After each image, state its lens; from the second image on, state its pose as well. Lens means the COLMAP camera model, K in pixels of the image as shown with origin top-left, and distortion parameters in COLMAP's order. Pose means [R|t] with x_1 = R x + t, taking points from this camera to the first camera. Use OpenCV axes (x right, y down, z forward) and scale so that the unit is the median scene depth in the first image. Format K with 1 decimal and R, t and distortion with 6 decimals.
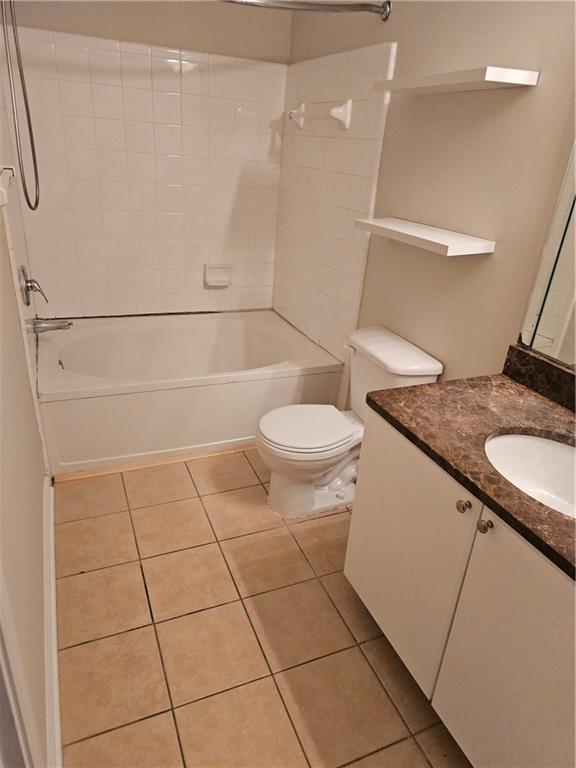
lens RADIAL K [[513.1, 0, 285.5], [0, 513.1, 389.7], [0, 0, 1]] dist [0.042602, -0.039288]
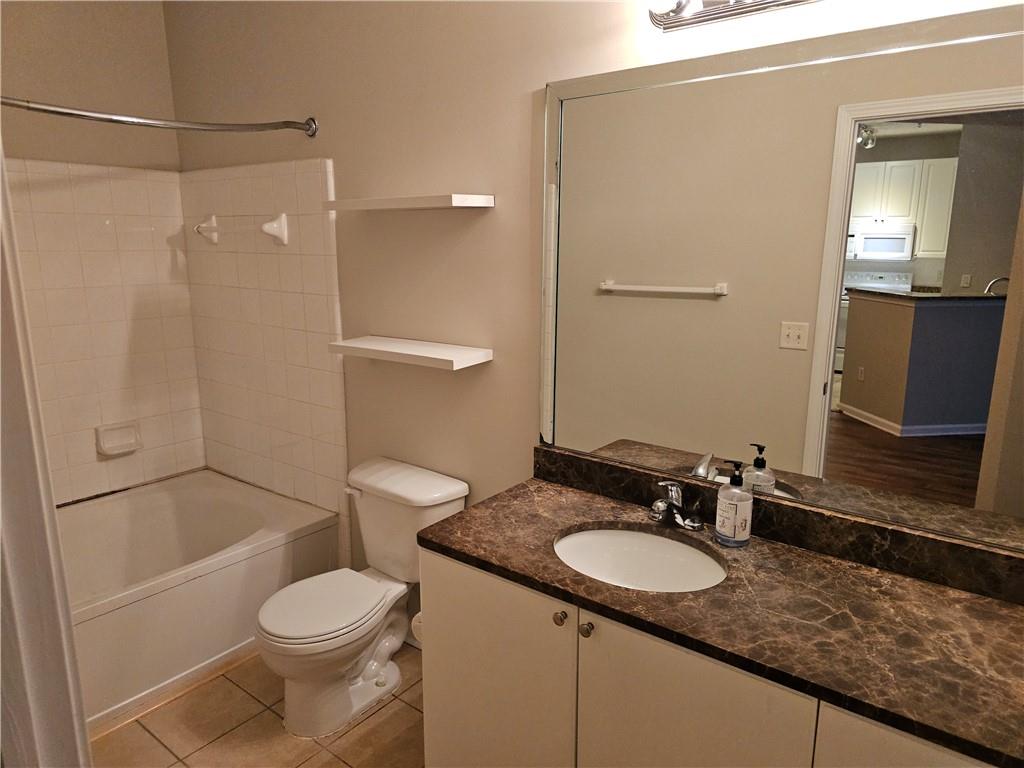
lens RADIAL K [[684.1, 0, 512.2], [0, 684.1, 386.1], [0, 0, 1]] dist [0.042602, -0.039288]
pose [[0.868057, -0.164921, 0.468272, -0.141498], [0.262934, 0.952789, -0.151850, -0.008298], [-0.421121, 0.254939, 0.870439, -0.101641]]
